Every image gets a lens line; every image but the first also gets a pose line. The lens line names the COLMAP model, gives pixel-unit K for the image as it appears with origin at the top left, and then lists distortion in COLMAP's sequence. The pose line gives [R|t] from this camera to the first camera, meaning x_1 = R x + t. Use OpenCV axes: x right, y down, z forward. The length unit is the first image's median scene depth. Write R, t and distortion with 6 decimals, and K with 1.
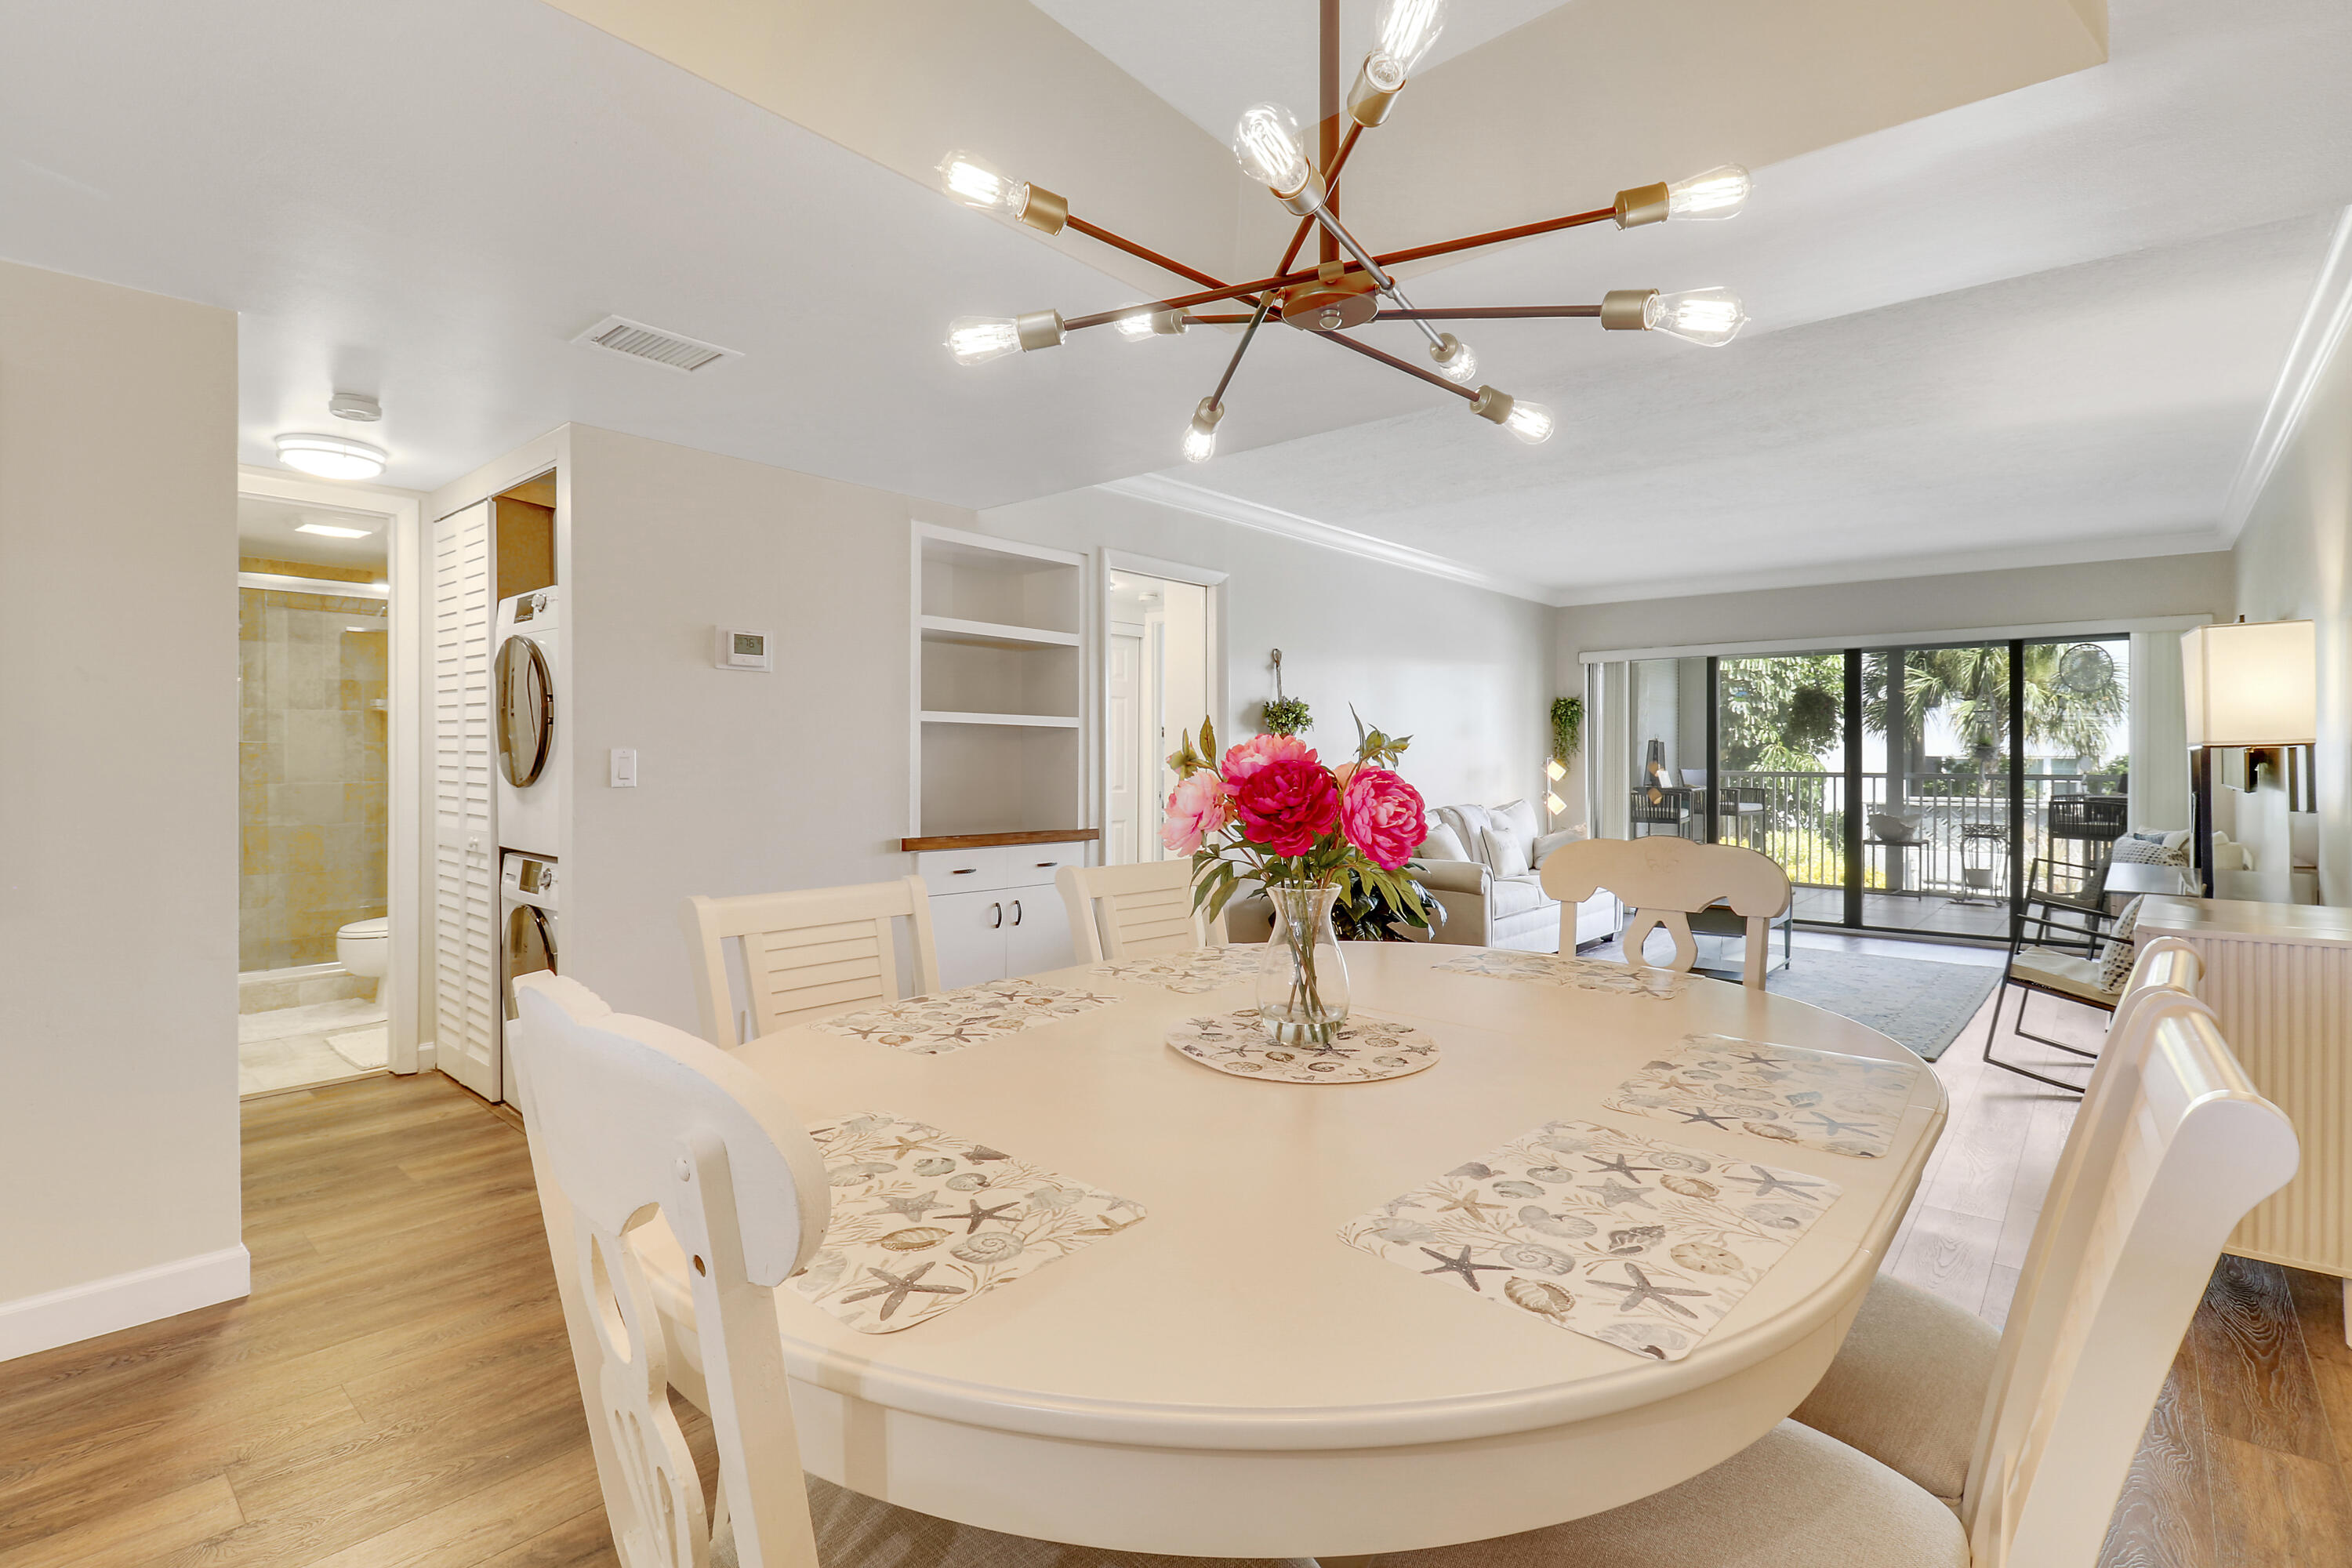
lens RADIAL K [[1097.7, 0, 1192.5], [0, 1097.7, 754.5], [0, 0, 1]] dist [0.000801, -0.011970]
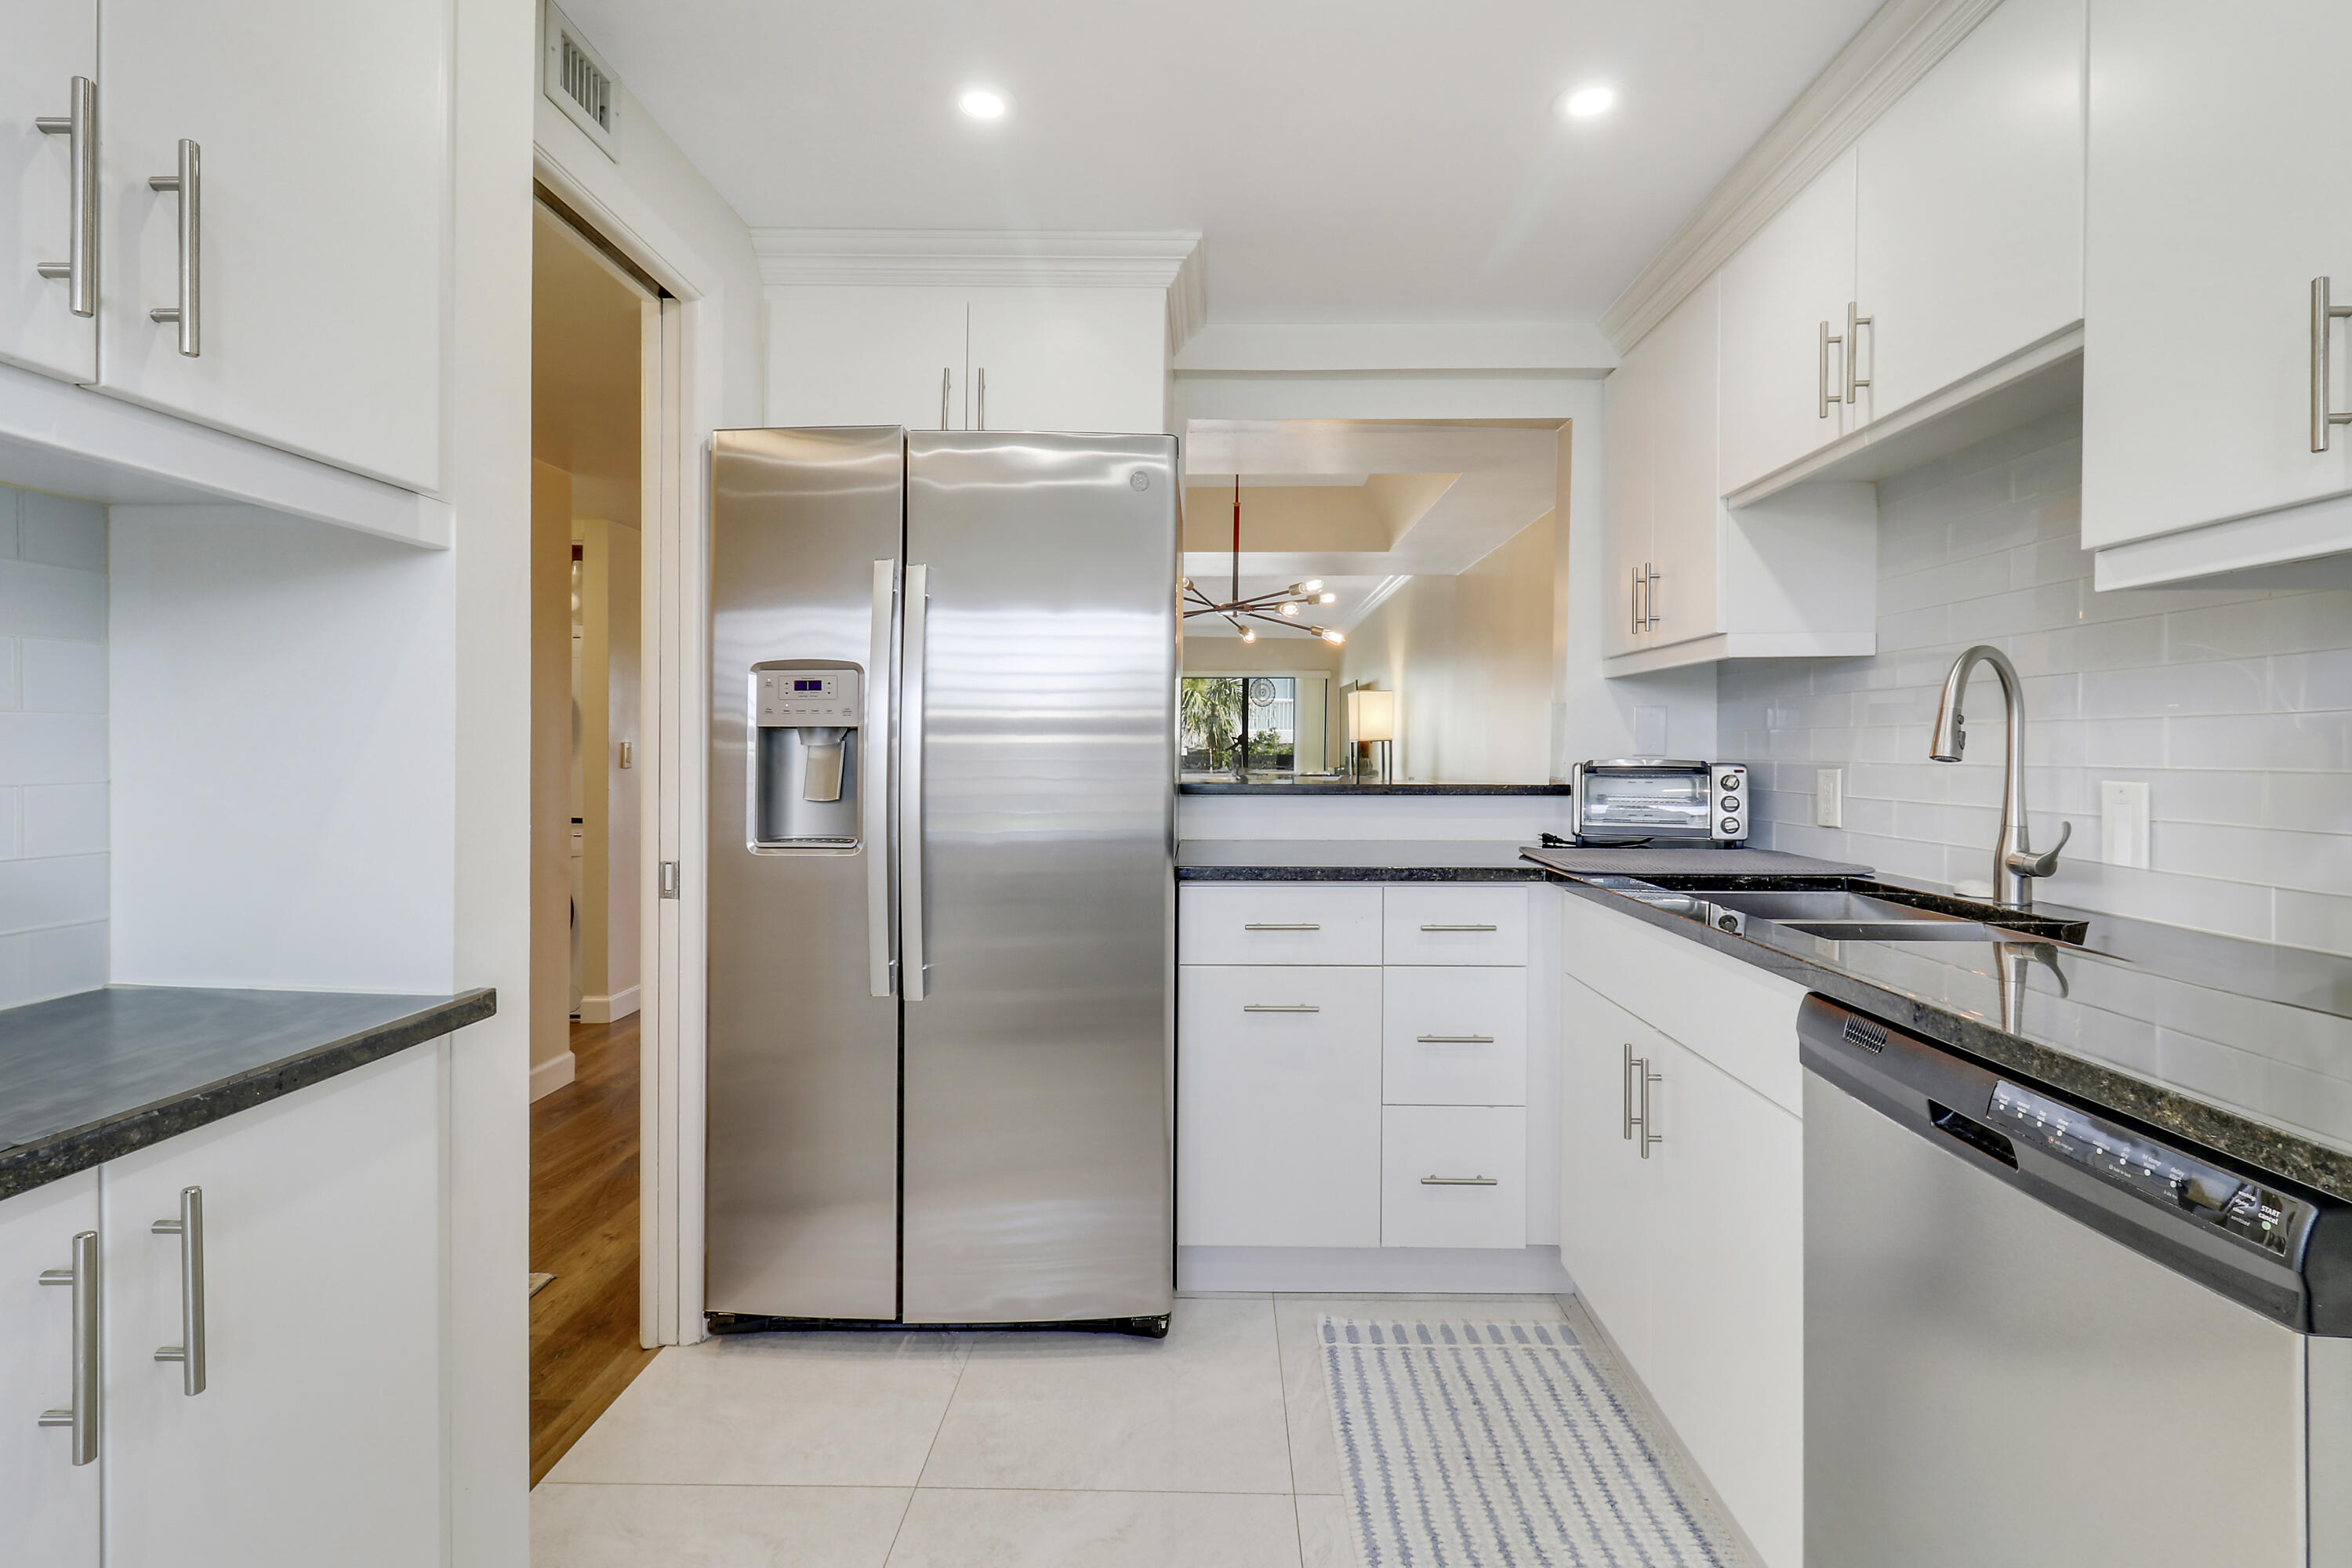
lens RADIAL K [[1097.7, 0, 1192.5], [0, 1097.7, 754.5], [0, 0, 1]] dist [0.000801, -0.011970]
pose [[0.772504, -0.007454, 0.634966, -0.364588], [-0.001192, 0.999912, 0.013188, -0.004128], [-0.635009, -0.010945, 0.772428, -0.257497]]
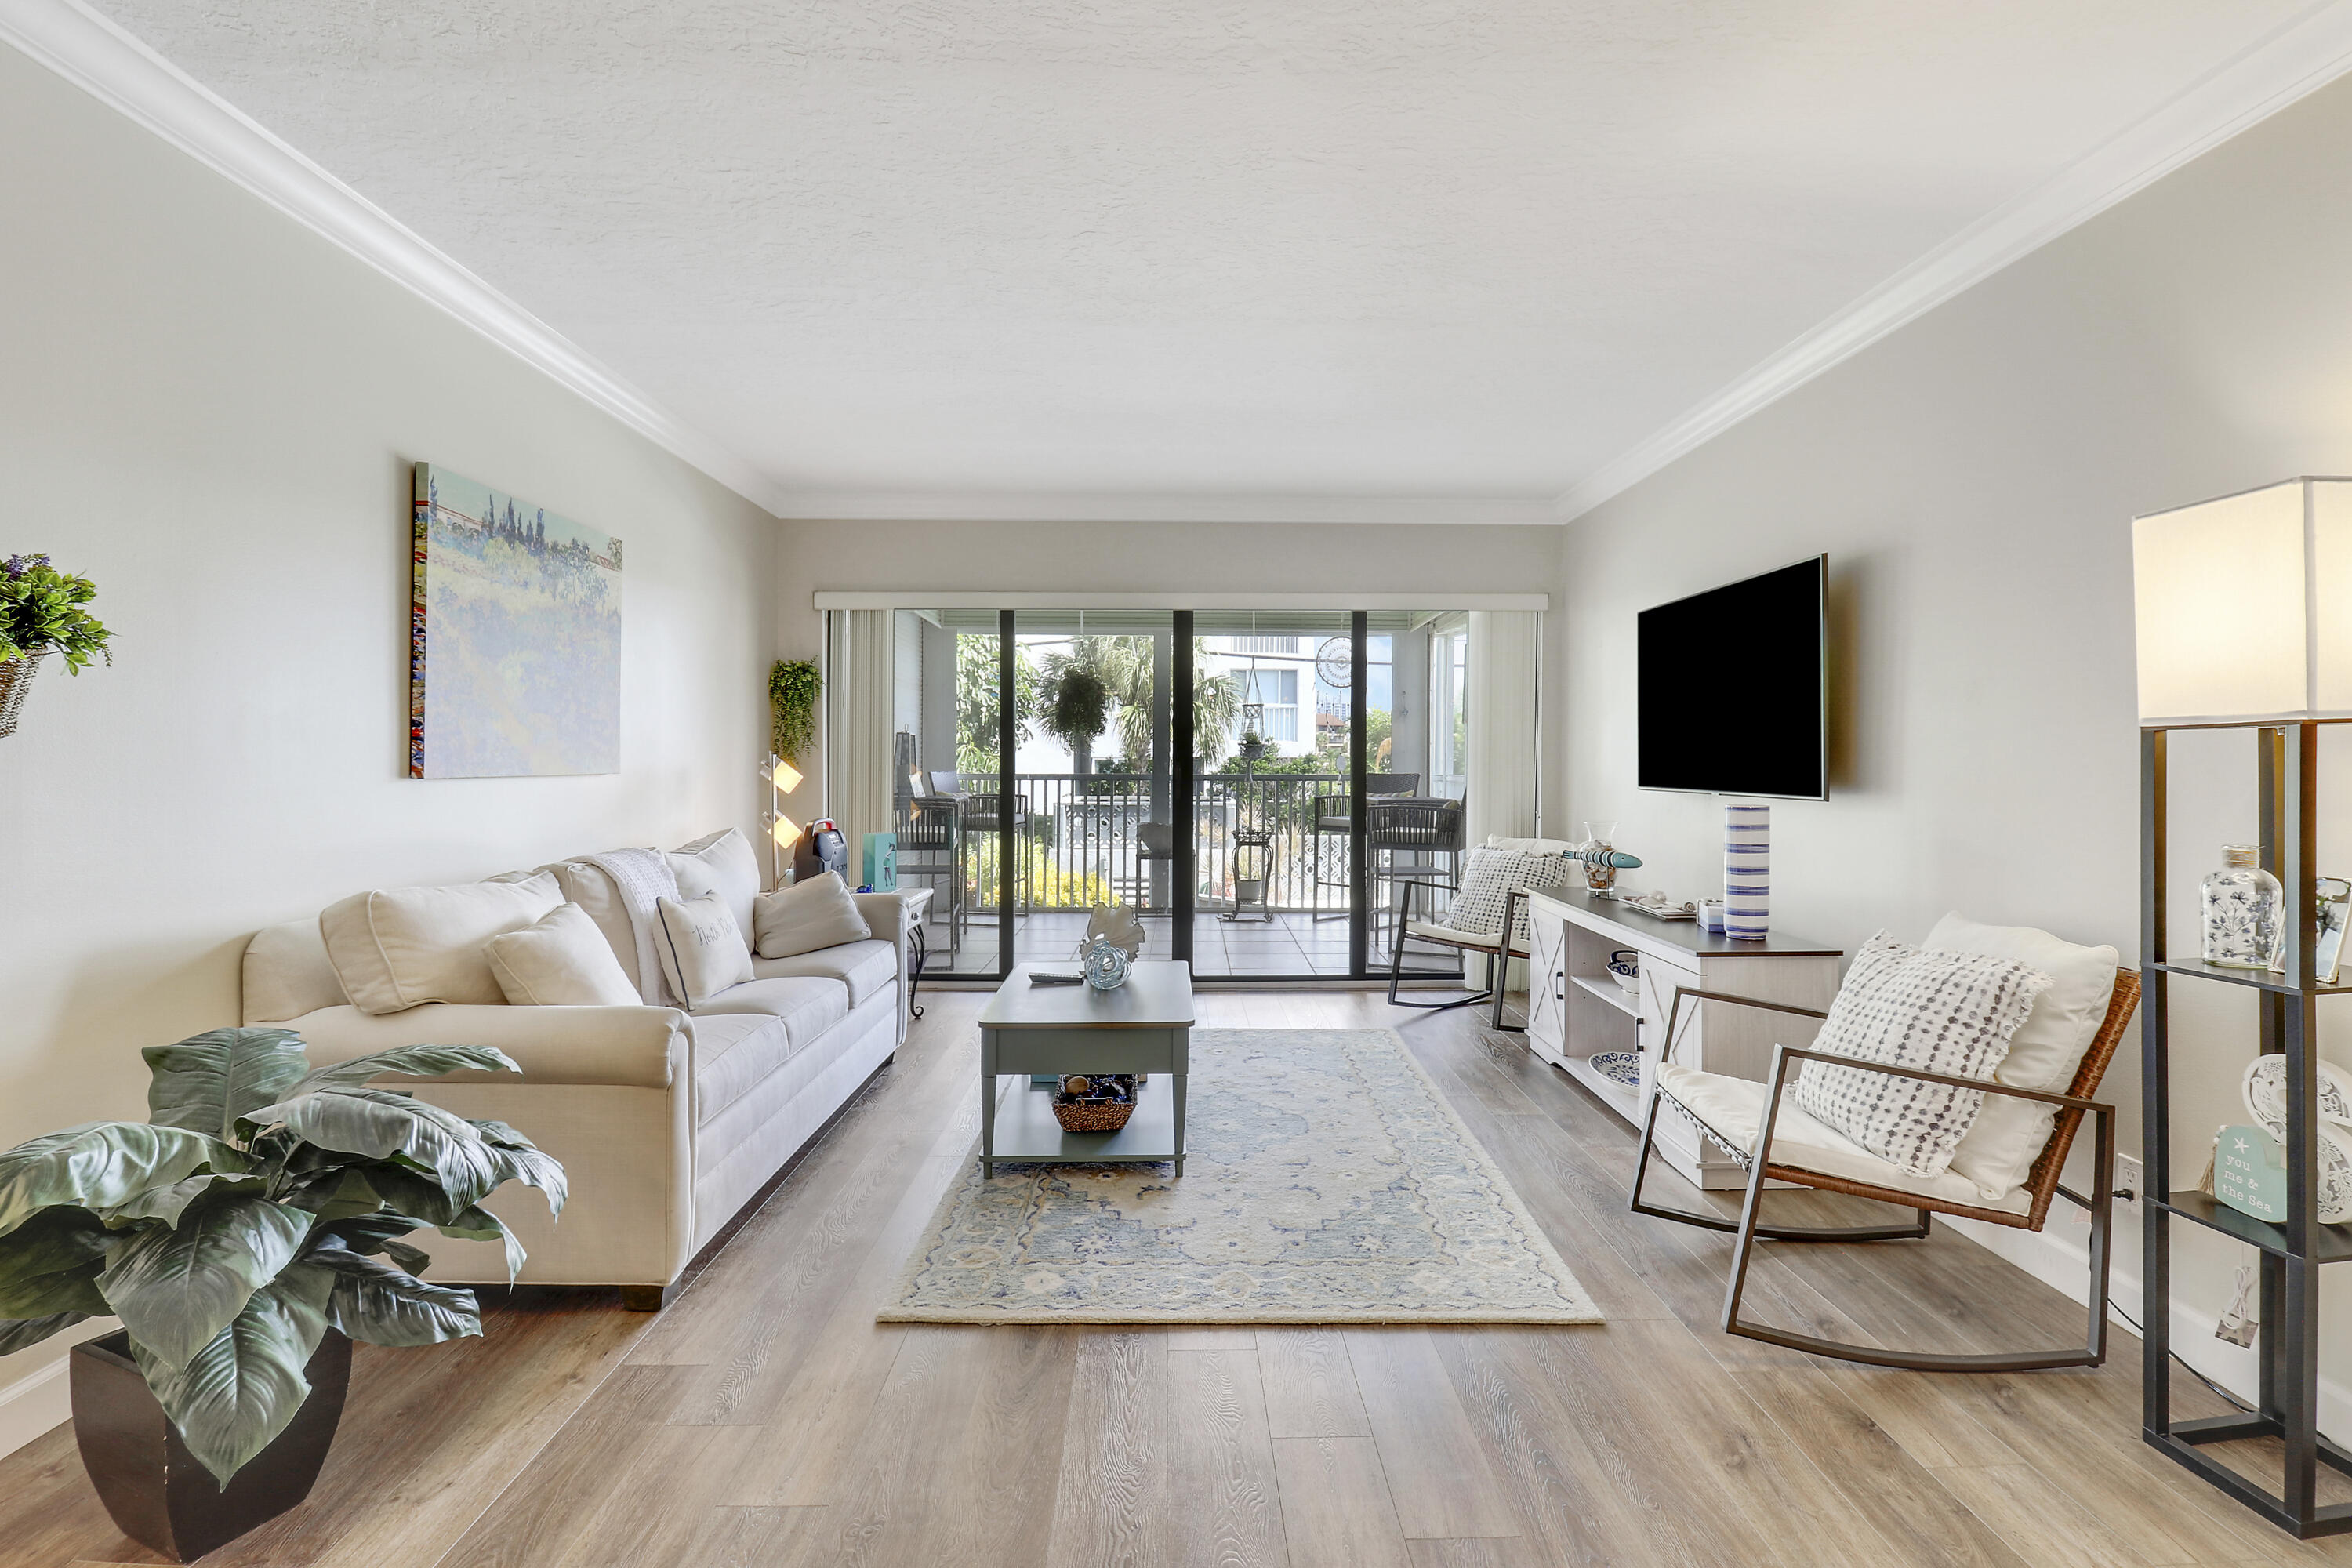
lens RADIAL K [[1097.7, 0, 1192.5], [0, 1097.7, 754.5], [0, 0, 1]] dist [0.000801, -0.011970]
pose [[0.747590, 0.000120, 0.664161, 0.092769], [0.001491, 0.999997, -0.001859, 0.003721], [-0.664159, 0.002380, 0.747588, 0.377460]]
